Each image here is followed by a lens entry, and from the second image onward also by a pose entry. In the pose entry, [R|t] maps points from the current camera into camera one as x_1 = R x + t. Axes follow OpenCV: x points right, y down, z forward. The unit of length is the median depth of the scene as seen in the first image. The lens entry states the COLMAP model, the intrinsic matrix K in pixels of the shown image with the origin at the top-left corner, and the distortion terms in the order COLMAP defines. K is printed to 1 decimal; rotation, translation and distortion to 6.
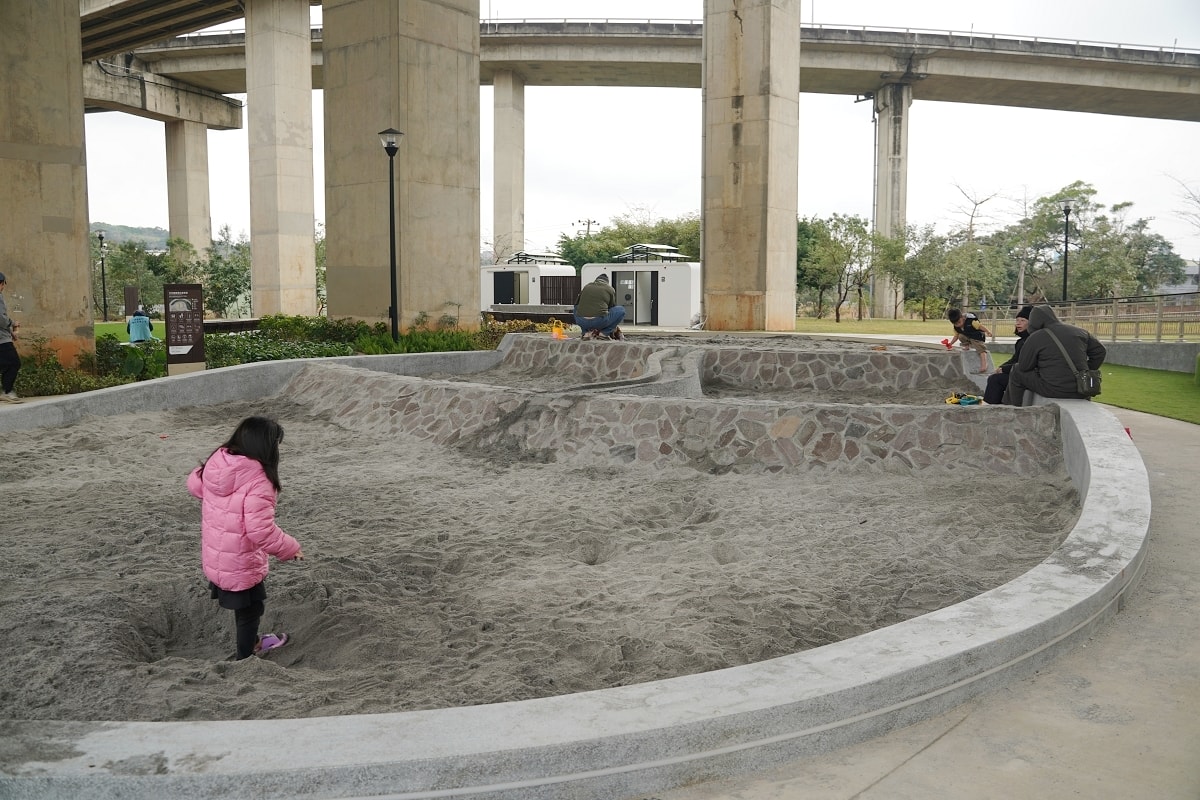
lens RADIAL K [[1023.8, 0, 600.0], [0, 1023.8, 400.0], [0, 0, 1]] dist [-0.101033, 0.105151]
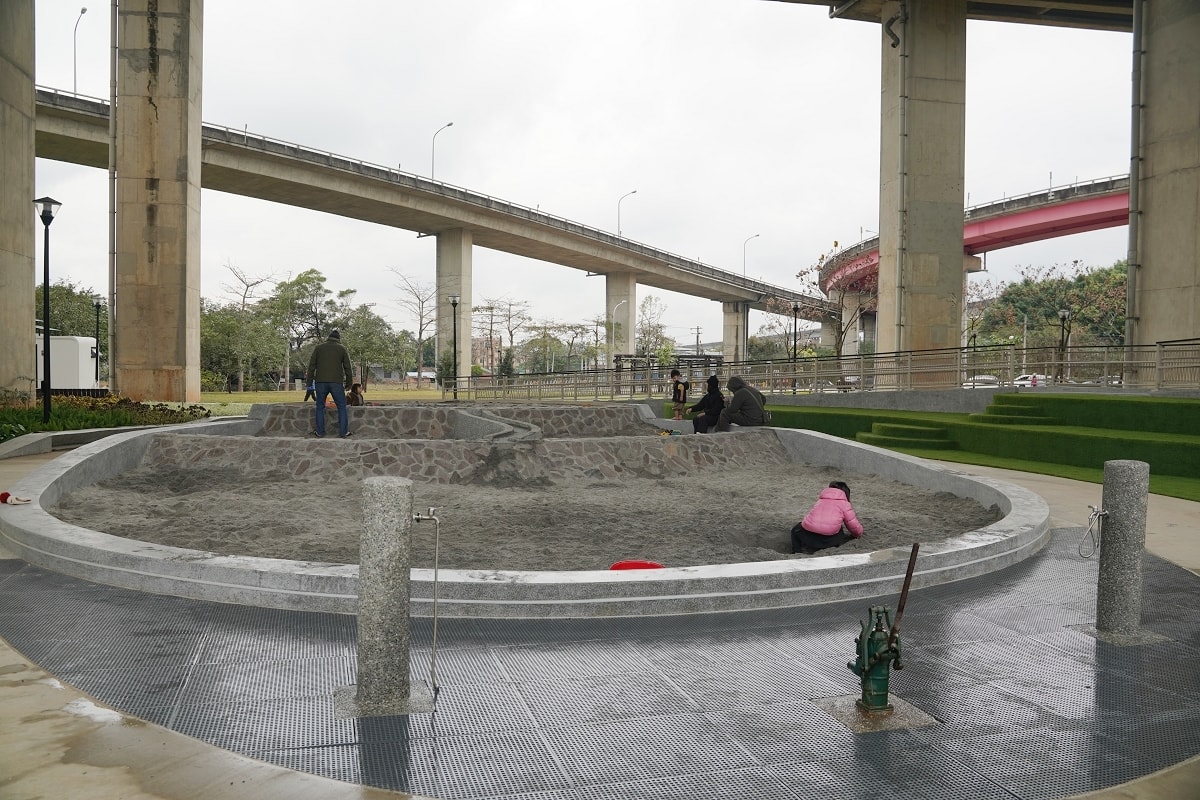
lens RADIAL K [[1023.8, 0, 600.0], [0, 1023.8, 400.0], [0, 0, 1]] dist [-0.101033, 0.105151]
pose [[0.666072, -0.019786, 0.745625, -0.328540], [0.073432, 0.996531, -0.039152, 0.000739], [-0.742264, 0.080831, 0.665214, -0.008367]]
